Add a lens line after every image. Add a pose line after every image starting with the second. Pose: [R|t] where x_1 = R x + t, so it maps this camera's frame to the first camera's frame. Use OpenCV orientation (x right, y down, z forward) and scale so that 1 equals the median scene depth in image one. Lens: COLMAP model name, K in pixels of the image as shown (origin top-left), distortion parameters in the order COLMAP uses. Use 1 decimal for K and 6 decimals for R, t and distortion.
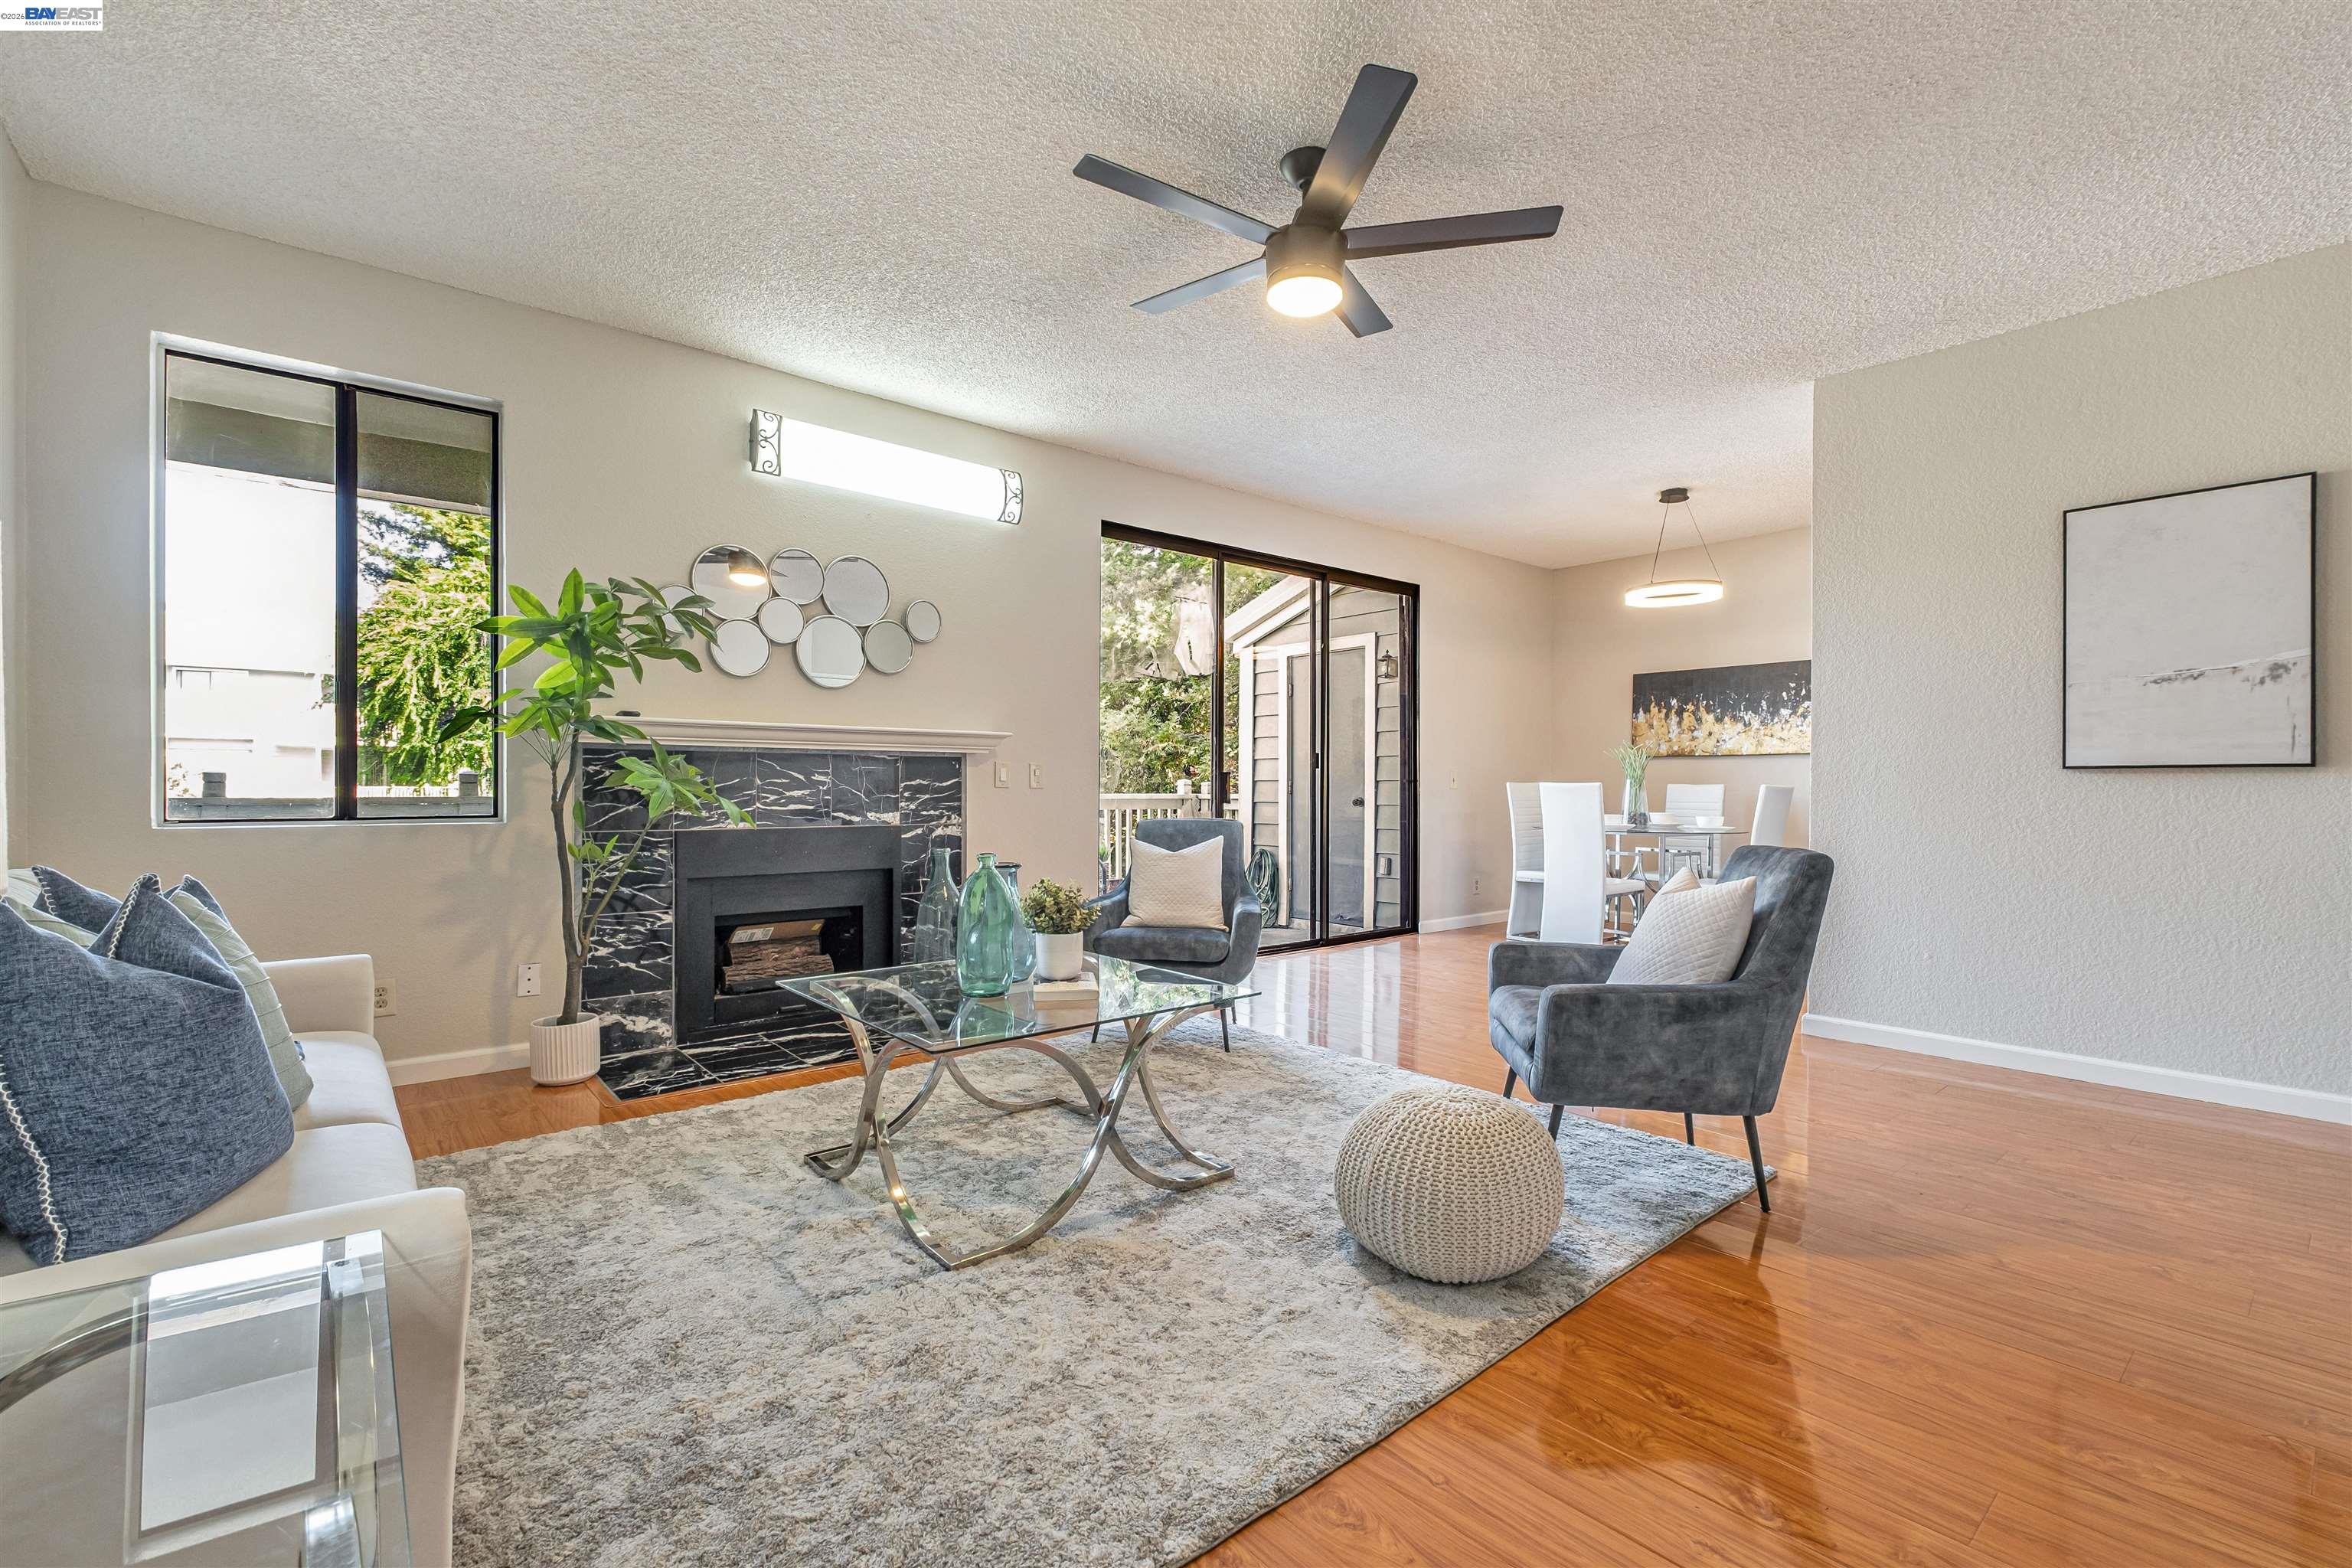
lens RADIAL K [[1022.6, 0, 1178.1], [0, 1022.6, 785.4], [0, 0, 1]] dist [0.004868, -0.003822]
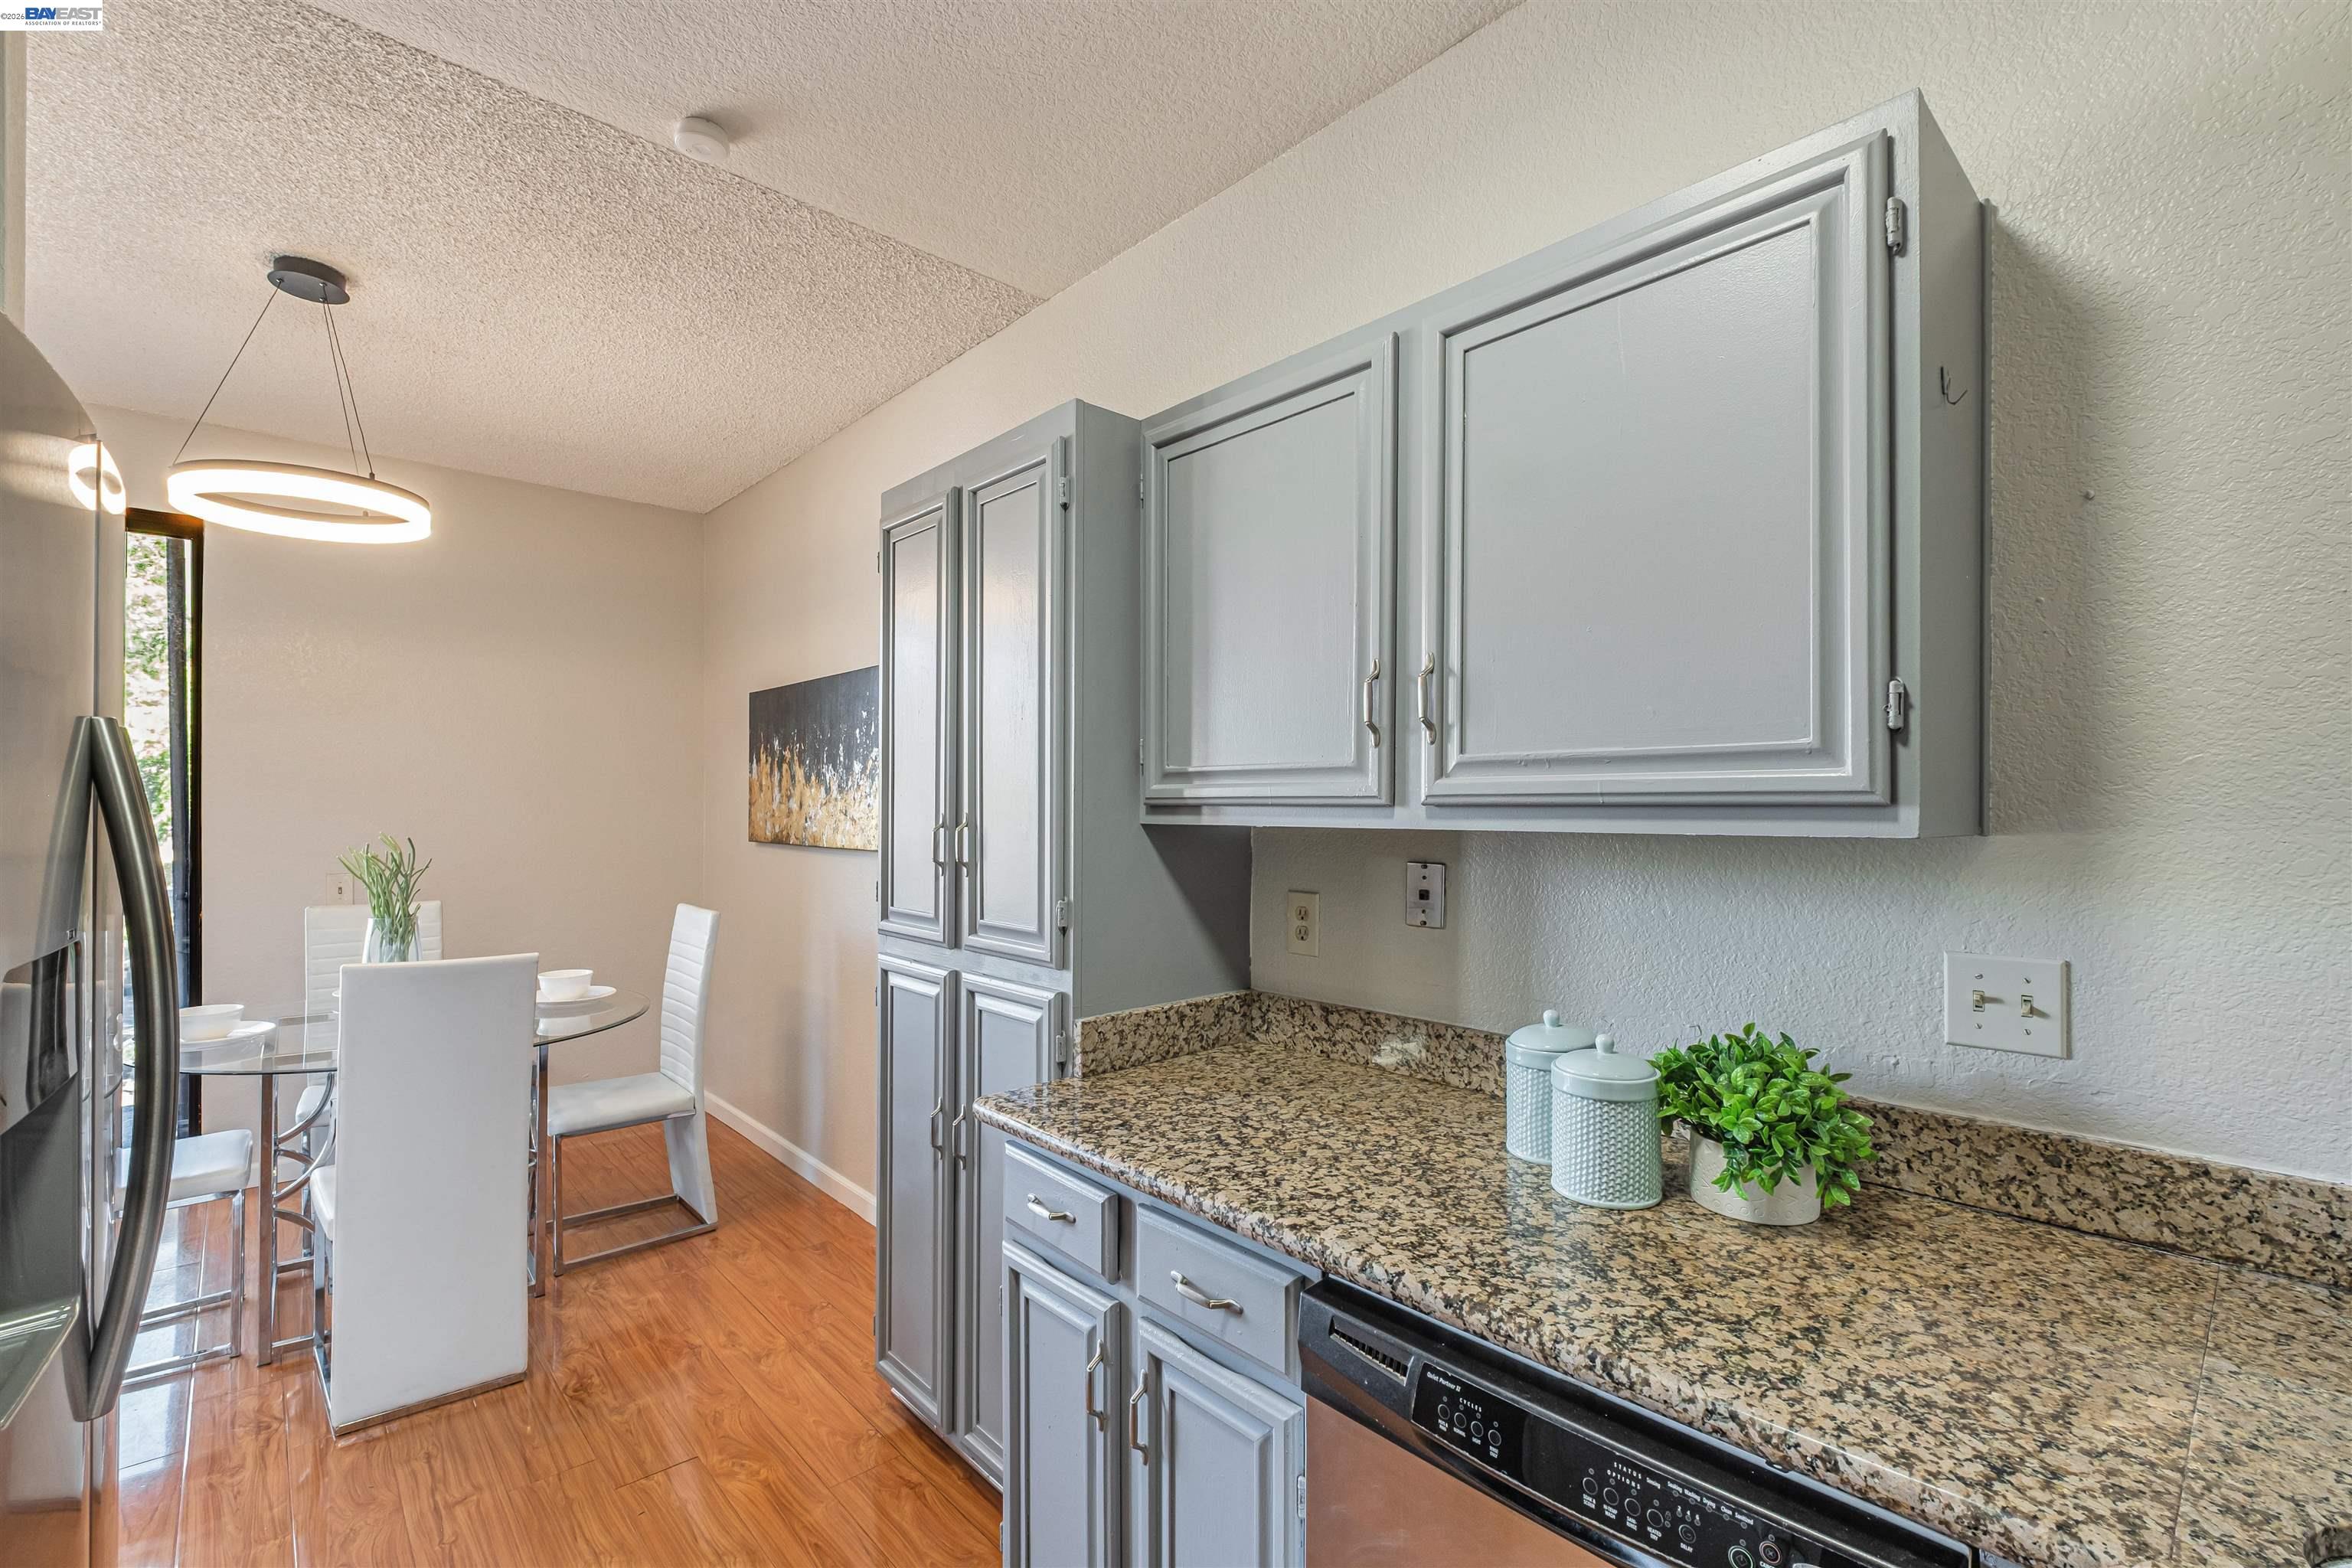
lens RADIAL K [[1022.6, 0, 1196.1], [0, 1022.6, 799.8], [0, 0, 1]] dist [0.004868, -0.003822]
pose [[0.998923, 0.005627, 0.046062, 1.128807], [-0.005281, 0.999957, -0.007634, -0.080595], [-0.046103, 0.007383, 0.998909, 0.732325]]
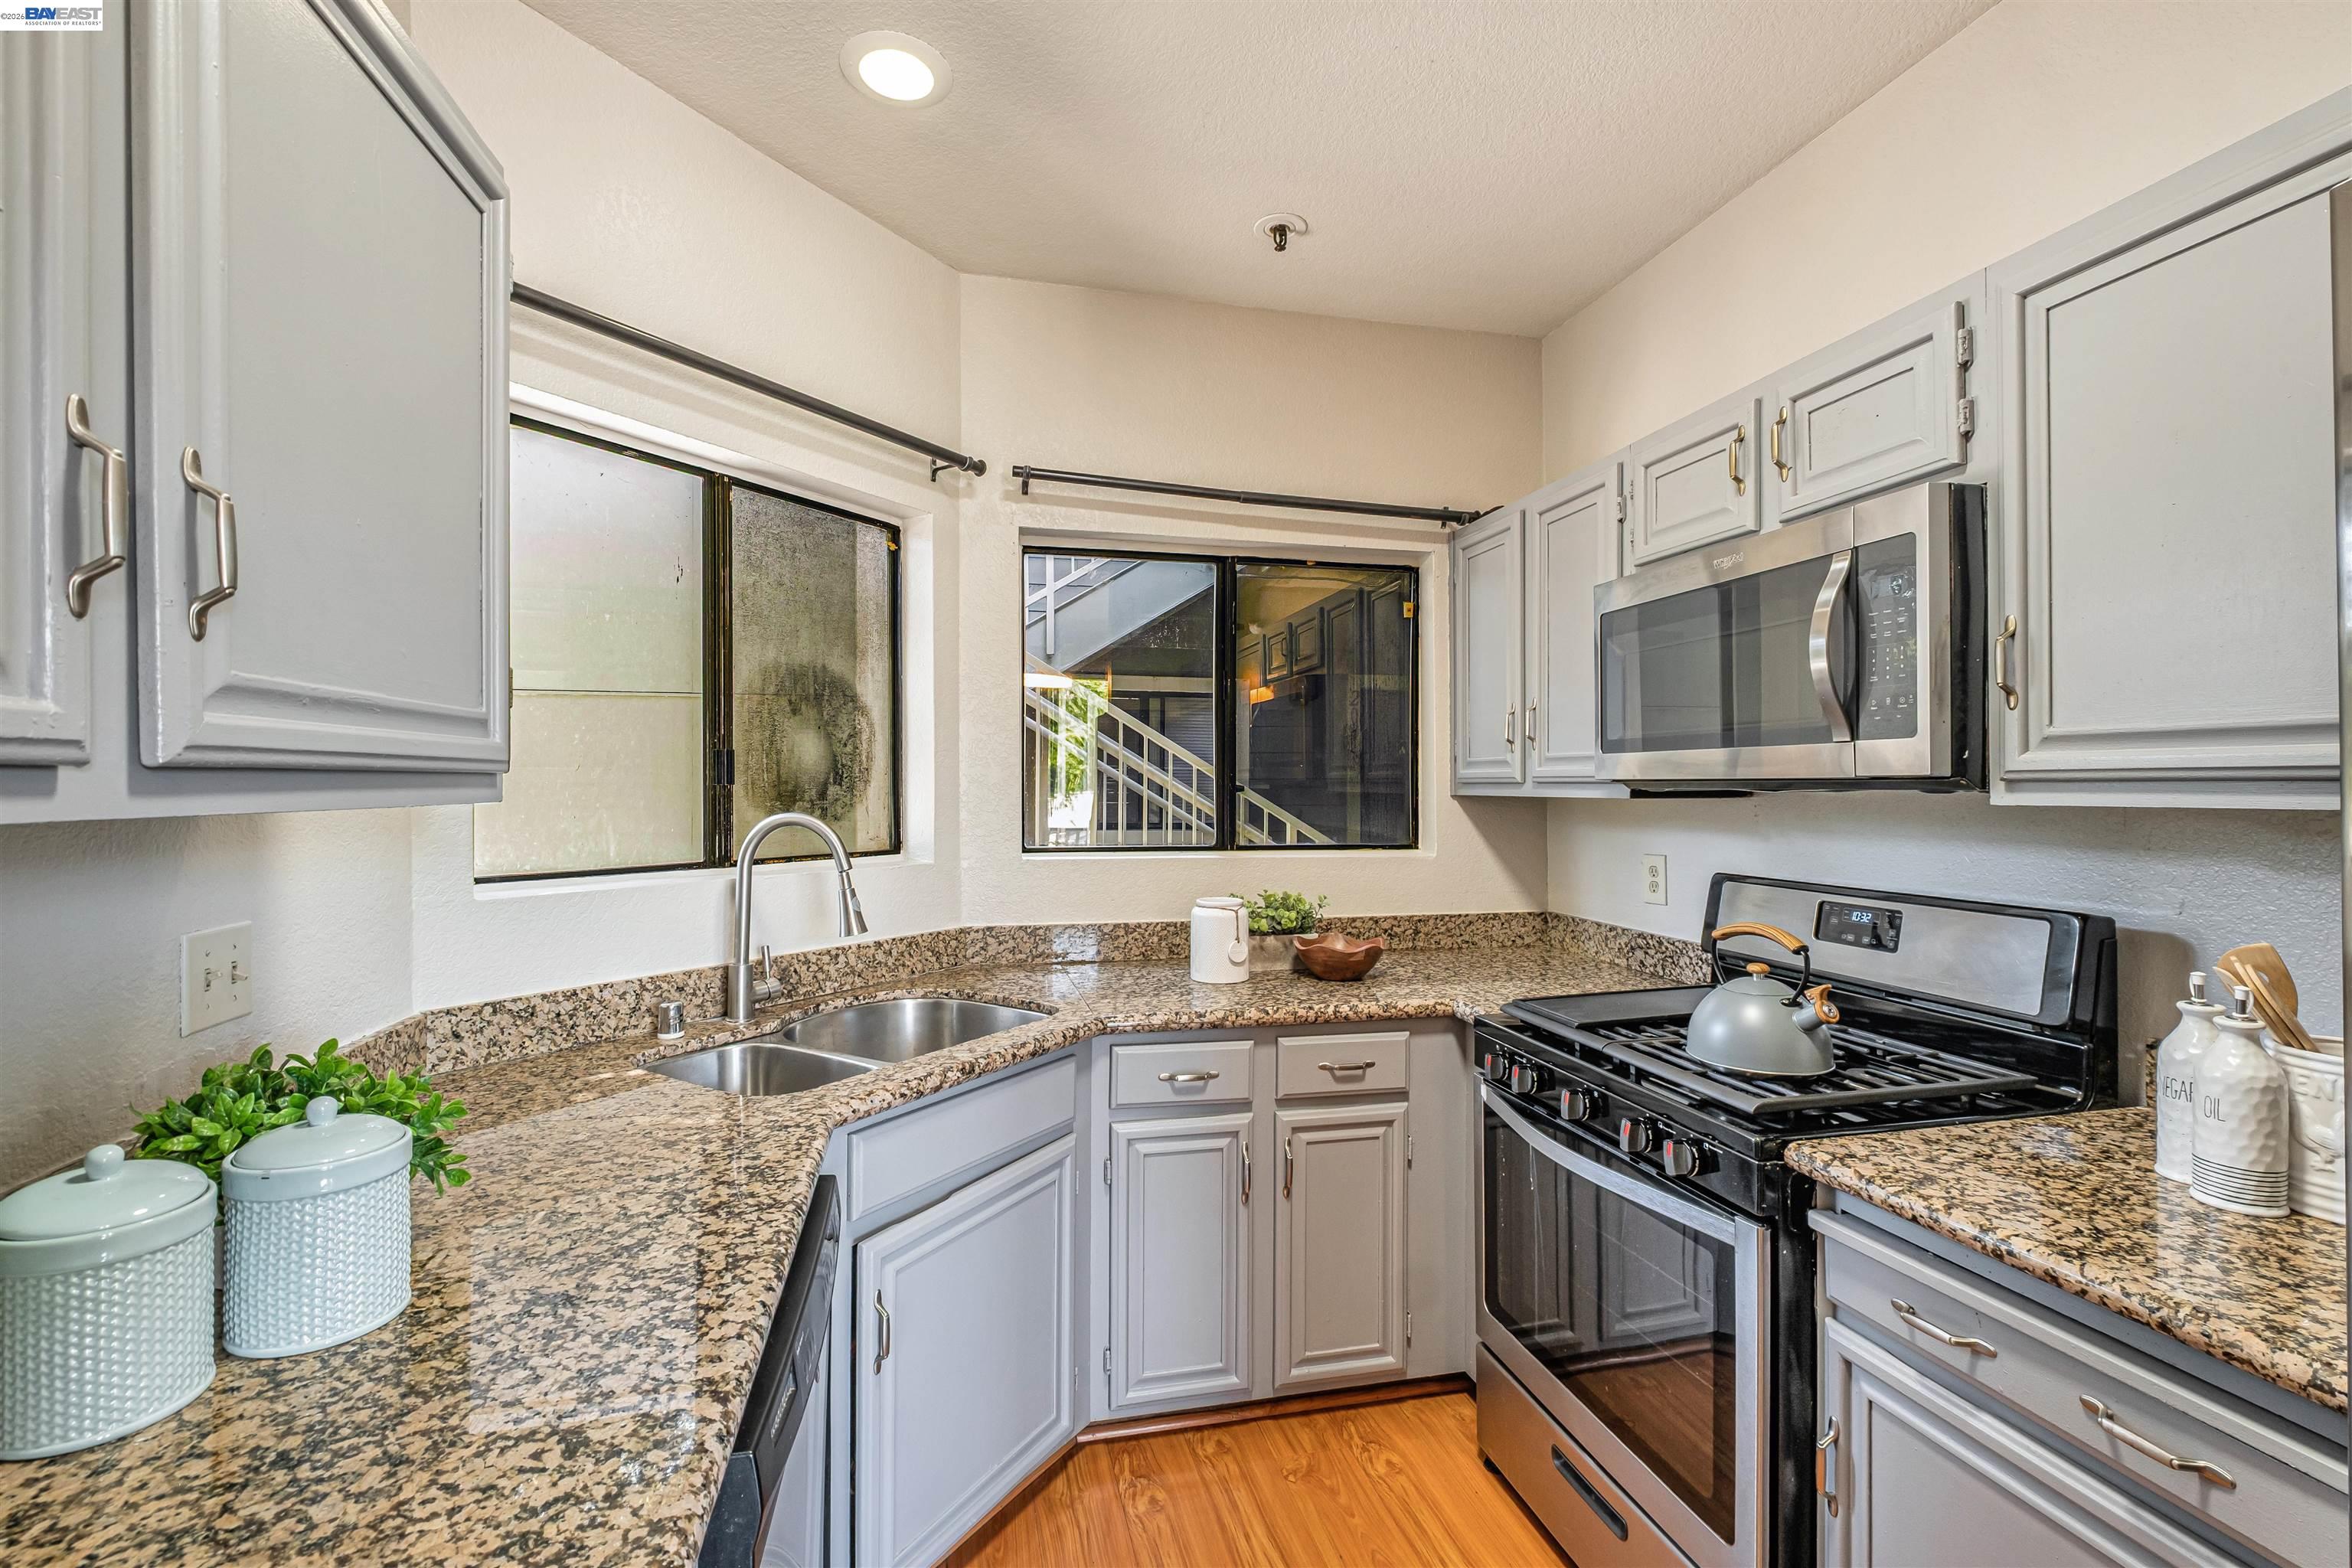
lens RADIAL K [[1022.6, 0, 1182.6], [0, 1022.6, 782.8], [0, 0, 1]] dist [0.004868, -0.003822]
pose [[-0.889195, -0.003275, 0.457516, 1.011599], [-0.005573, 0.999978, -0.003674, -0.079559], [-0.457494, -0.005817, -0.889194, 1.127811]]
